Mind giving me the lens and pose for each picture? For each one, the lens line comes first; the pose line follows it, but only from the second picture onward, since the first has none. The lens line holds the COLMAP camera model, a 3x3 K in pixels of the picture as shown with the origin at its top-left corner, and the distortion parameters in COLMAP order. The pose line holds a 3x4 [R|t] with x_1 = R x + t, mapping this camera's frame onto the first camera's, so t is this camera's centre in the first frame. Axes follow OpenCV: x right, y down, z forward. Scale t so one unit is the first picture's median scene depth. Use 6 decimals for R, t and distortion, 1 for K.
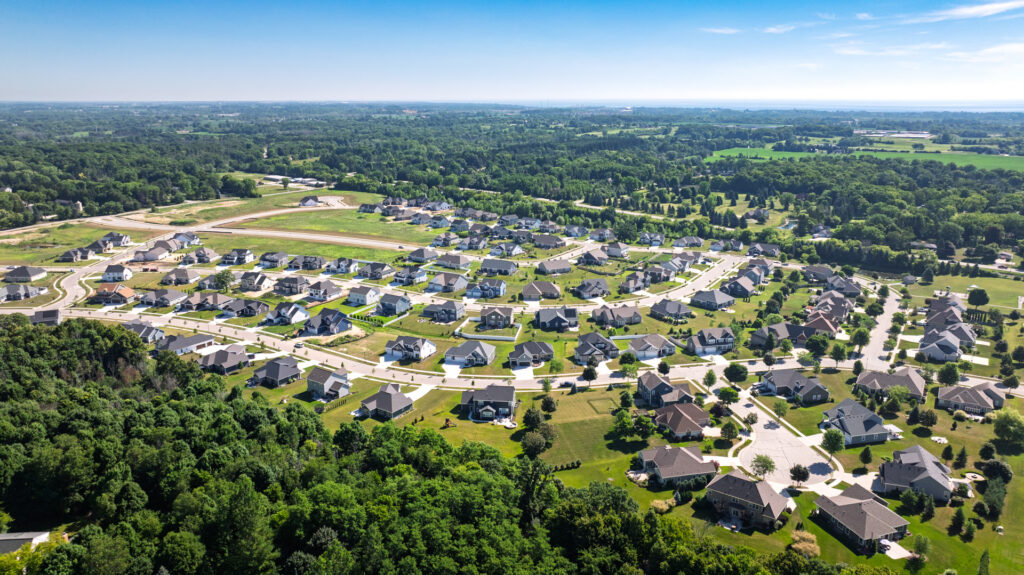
lens RADIAL K [[724.2, 0, 515.5], [0, 724.2, 283.8], [0, 0, 1]] dist [-0.041676, 0.049189]
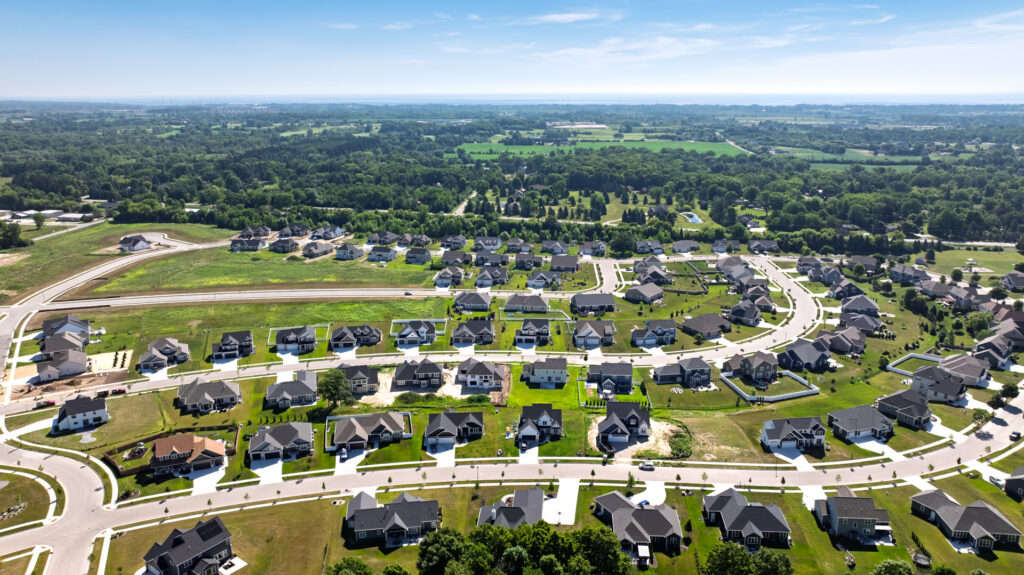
lens RADIAL K [[724.2, 0, 515.5], [0, 724.2, 283.8], [0, 0, 1]] dist [-0.041676, 0.049189]
pose [[0.864010, -0.131423, 0.486019, -0.348482], [0.128594, 0.990917, 0.039344, -0.061715], [-0.486775, 0.028505, 0.873062, 0.229487]]
